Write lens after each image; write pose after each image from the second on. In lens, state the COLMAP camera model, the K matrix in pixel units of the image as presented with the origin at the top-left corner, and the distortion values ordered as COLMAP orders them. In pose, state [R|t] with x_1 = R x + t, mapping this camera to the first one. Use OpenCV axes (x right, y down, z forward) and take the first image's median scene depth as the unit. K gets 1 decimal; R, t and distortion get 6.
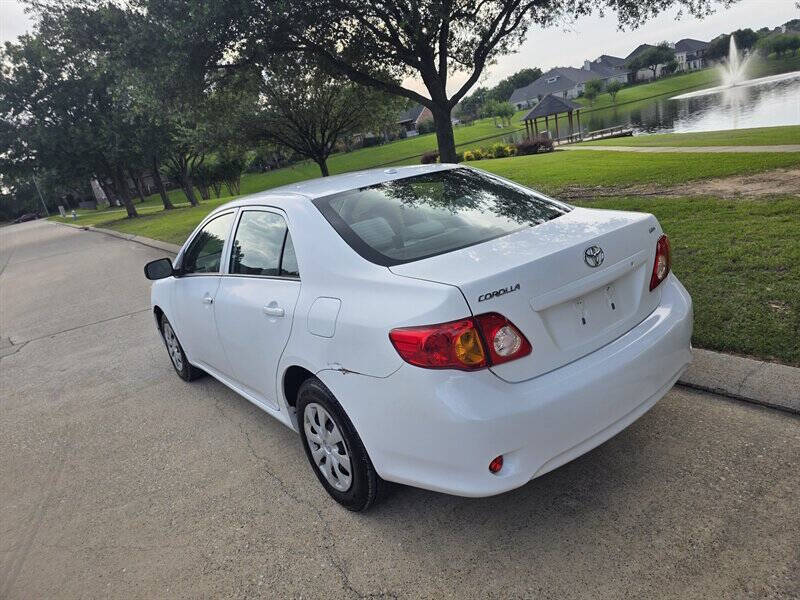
lens RADIAL K [[538.1, 0, 404.9], [0, 538.1, 305.2], [0, 0, 1]] dist [0.061946, -0.060141]
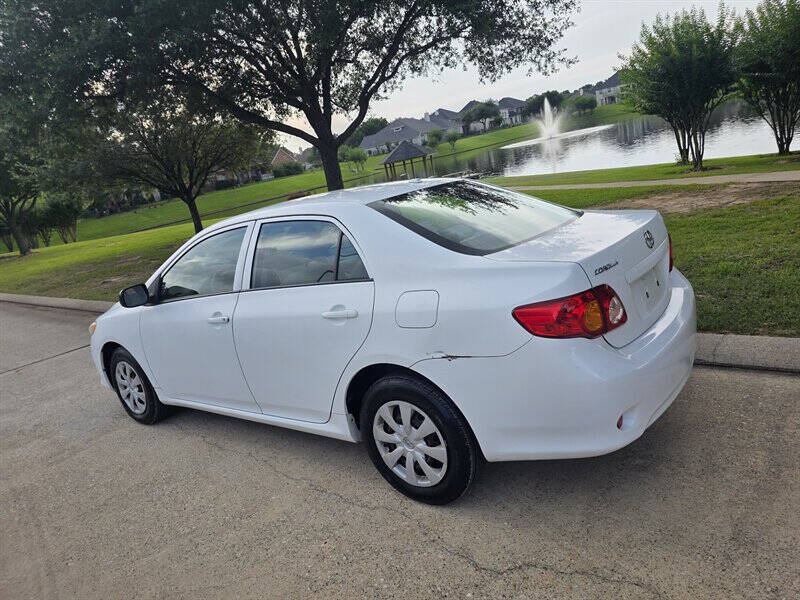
lens RADIAL K [[538.1, 0, 412.0], [0, 538.1, 303.2], [0, 0, 1]] dist [0.061946, -0.060141]
pose [[0.961689, -0.061333, 0.267196, -0.069089], [0.082380, 0.994259, -0.068277, 0.012633], [-0.261474, 0.087673, 0.961220, 0.002507]]
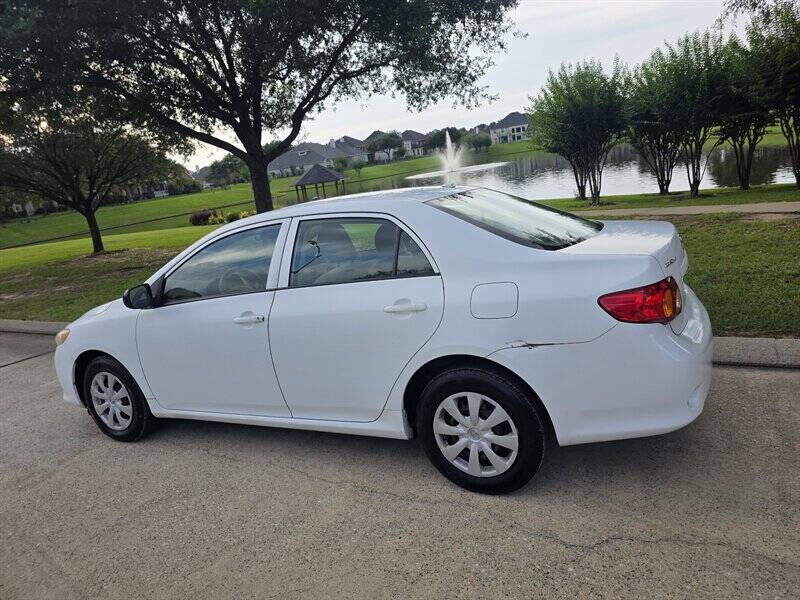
lens RADIAL K [[538.1, 0, 419.2], [0, 538.1, 303.7], [0, 0, 1]] dist [0.061946, -0.060141]
pose [[0.892154, -0.042168, 0.449759, -0.121609], [0.096391, 0.990474, -0.098339, 0.018778], [-0.441327, 0.131086, 0.887720, 0.018822]]
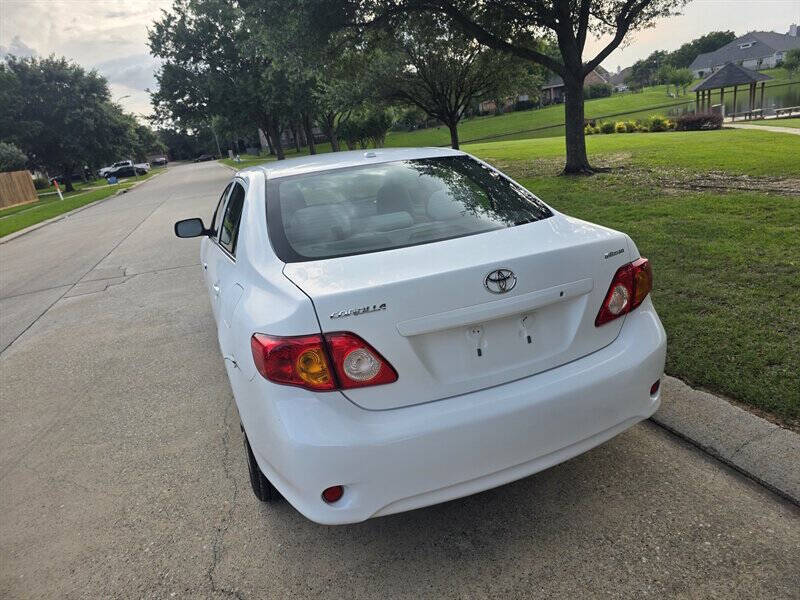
lens RADIAL K [[538.1, 0, 413.6], [0, 538.1, 302.5], [0, 0, 1]] dist [0.061946, -0.060141]
pose [[0.965033, 0.138244, -0.222712, 0.060926], [-0.124787, 0.989459, 0.073475, -0.015143], [0.230522, -0.043114, 0.972112, 0.019149]]
